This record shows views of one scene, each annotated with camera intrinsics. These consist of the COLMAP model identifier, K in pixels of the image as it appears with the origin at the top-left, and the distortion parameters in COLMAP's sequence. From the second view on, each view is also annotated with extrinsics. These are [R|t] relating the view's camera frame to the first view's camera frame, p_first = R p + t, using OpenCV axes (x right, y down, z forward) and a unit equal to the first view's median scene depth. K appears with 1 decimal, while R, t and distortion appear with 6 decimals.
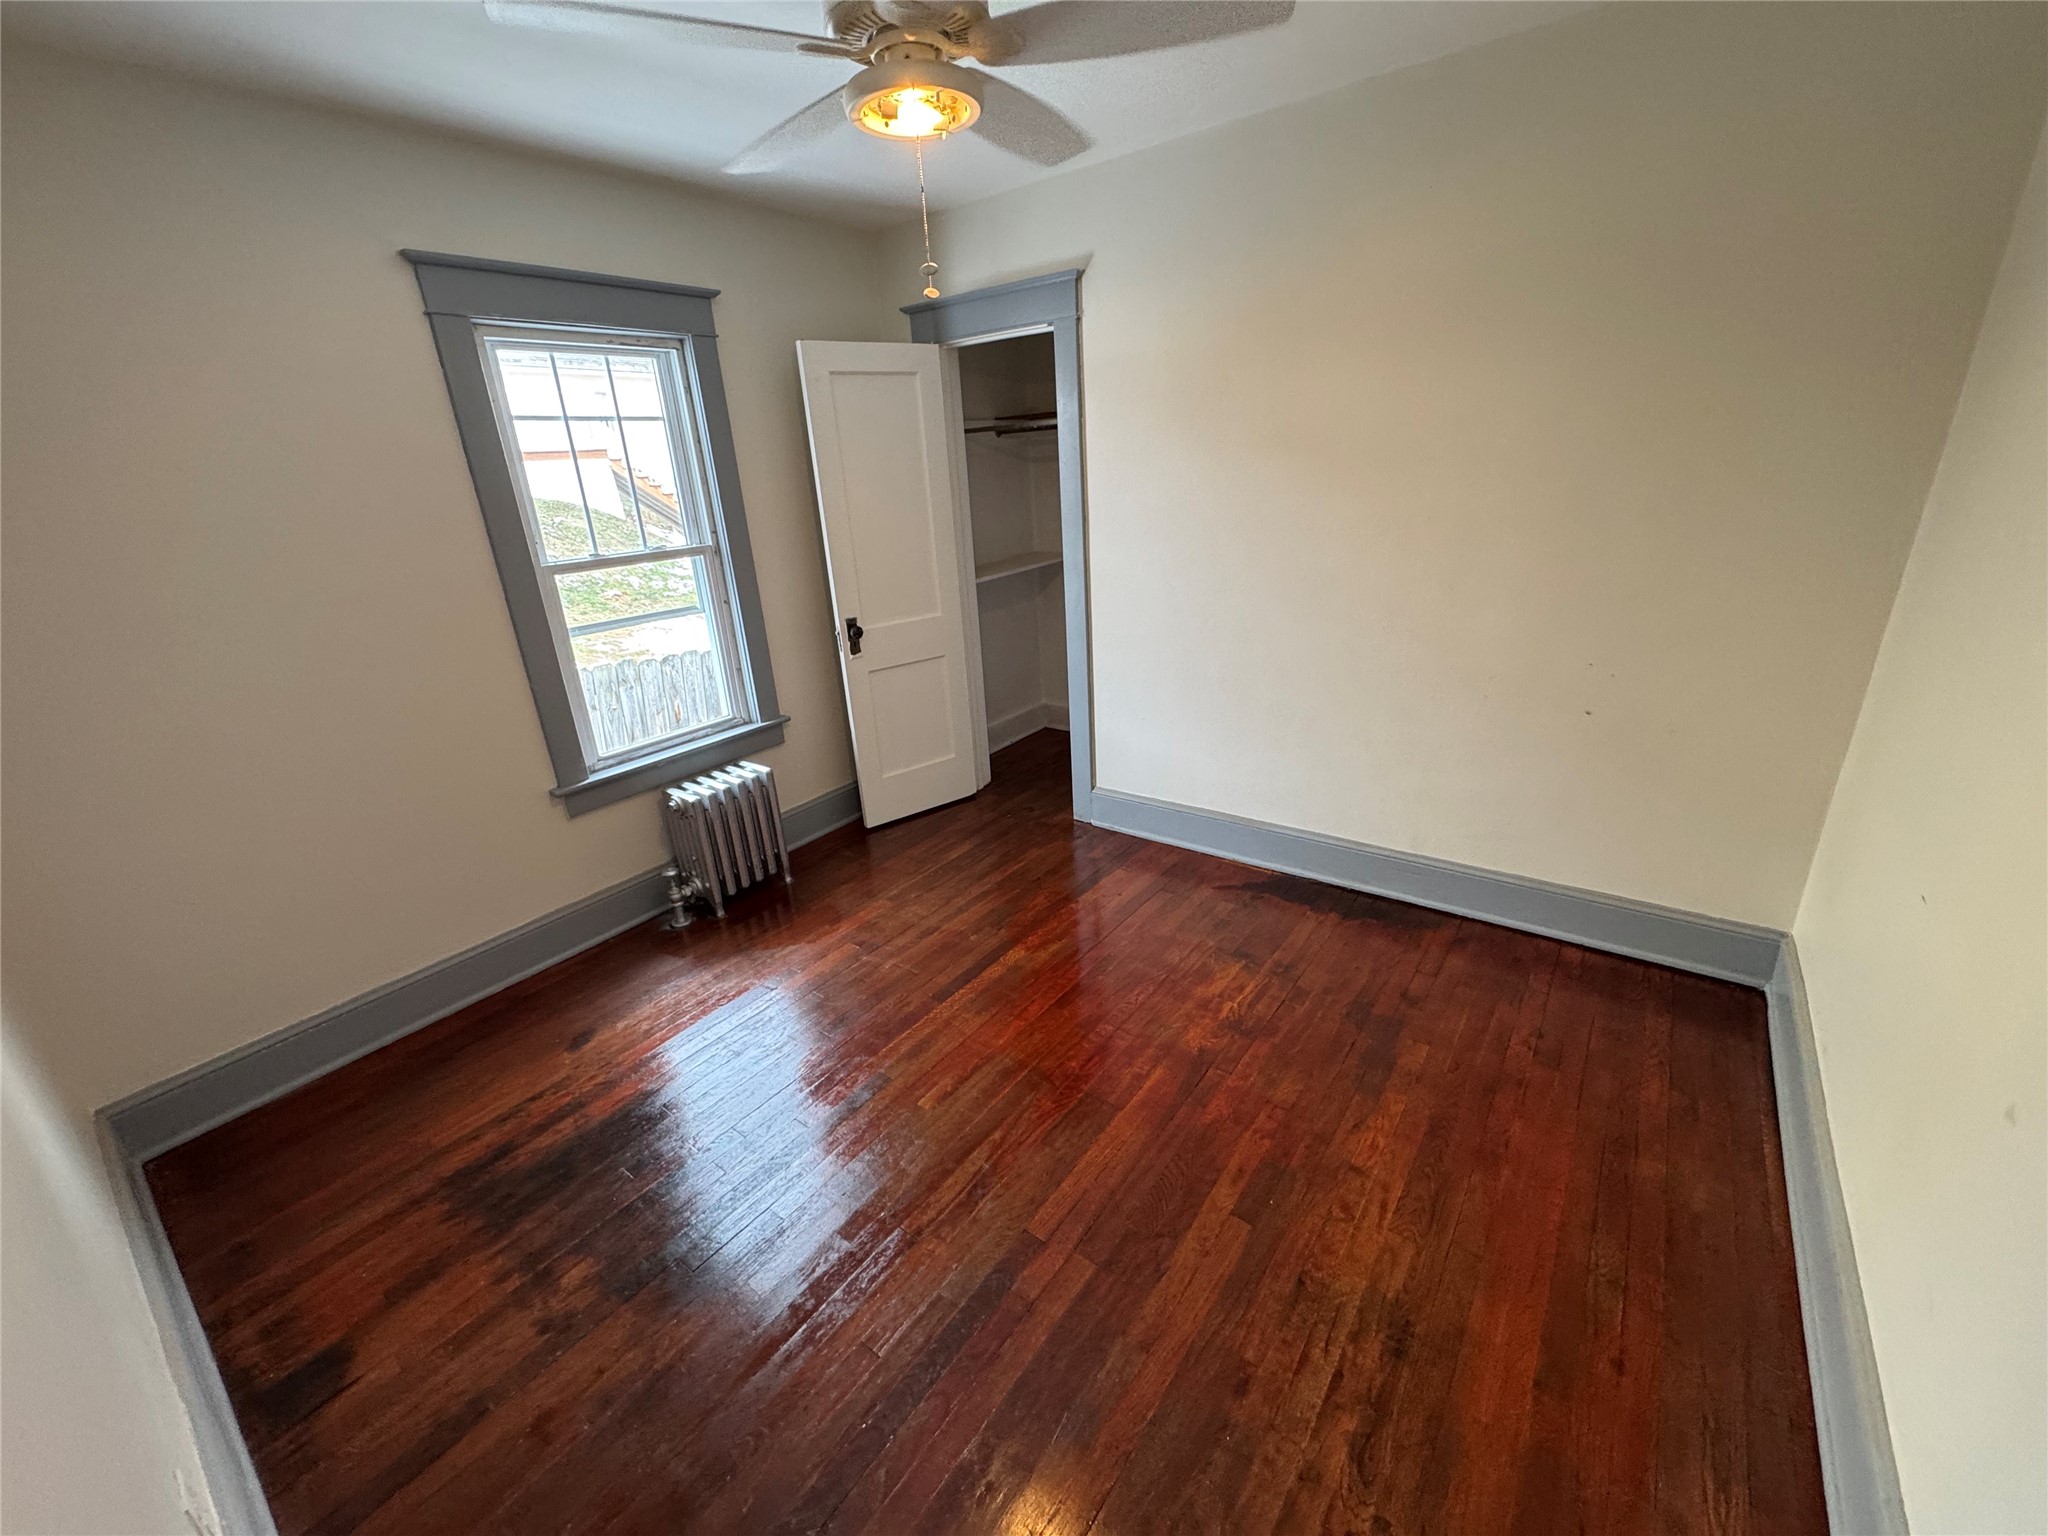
lens RADIAL K [[815.4, 0, 1025.7], [0, 815.4, 762.4], [0, 0, 1]] dist [-0.002318, -0.000016]
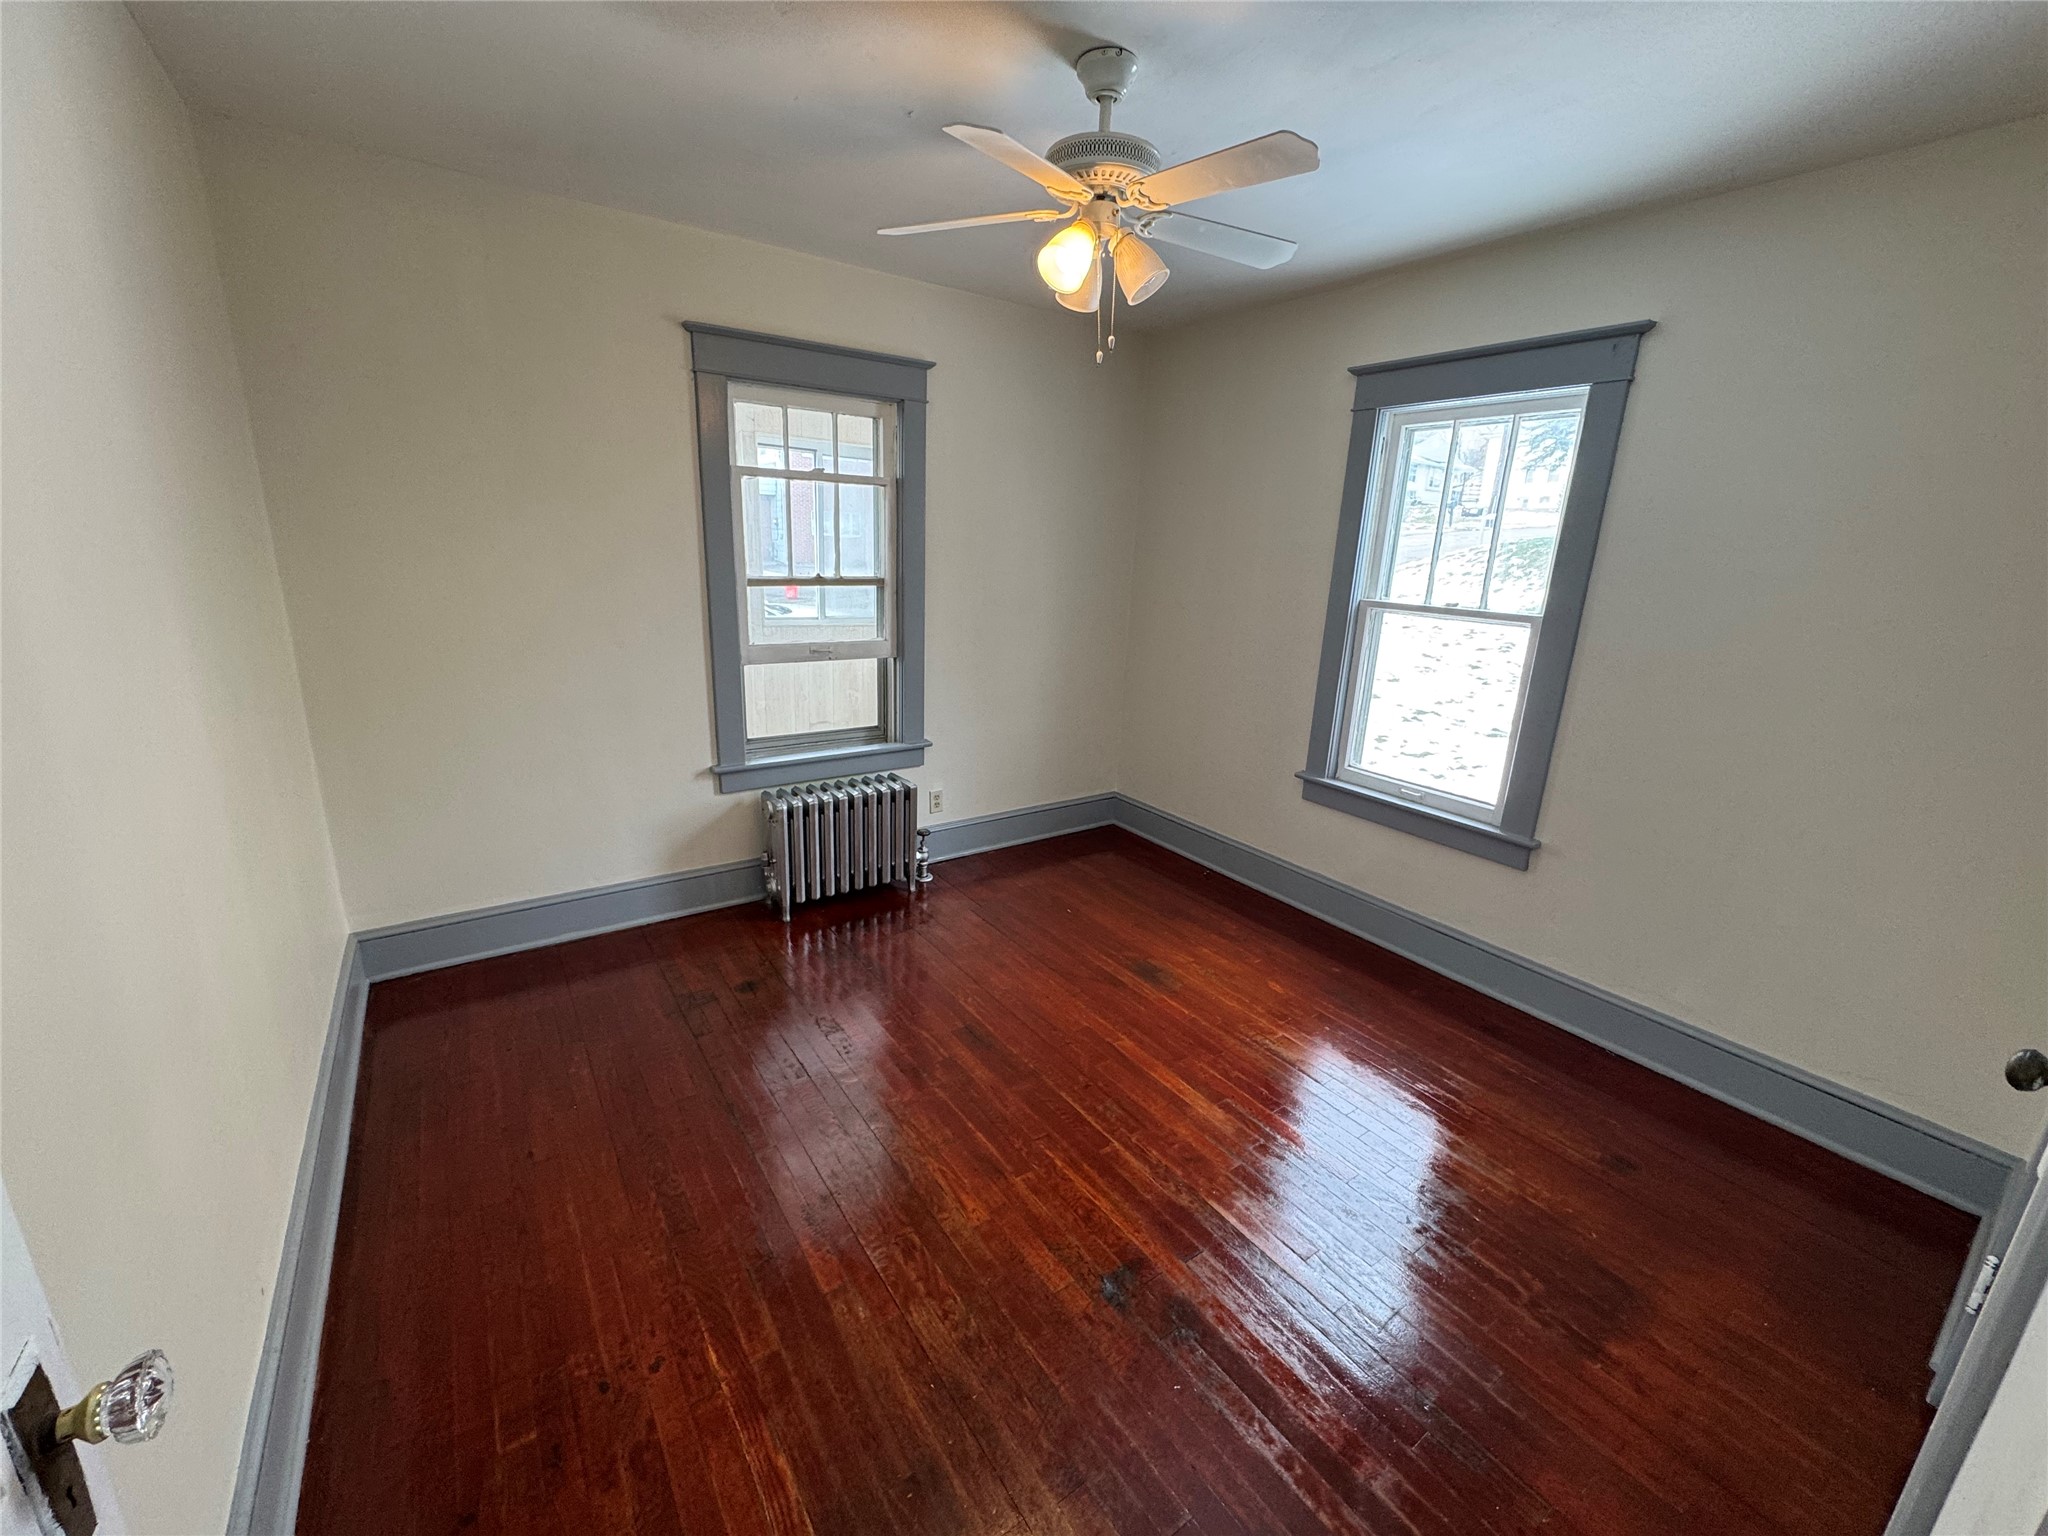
lens RADIAL K [[816.3, 0, 1022.9], [0, 816.3, 761.1], [0, 0, 1]] dist [-0.001497, 0.000204]
pose [[-0.320846, 0.298945, -0.898716, 0.684850], [-0.339766, 0.849396, 0.403838, -0.339569], [0.884091, 0.434923, -0.170953, 0.813808]]
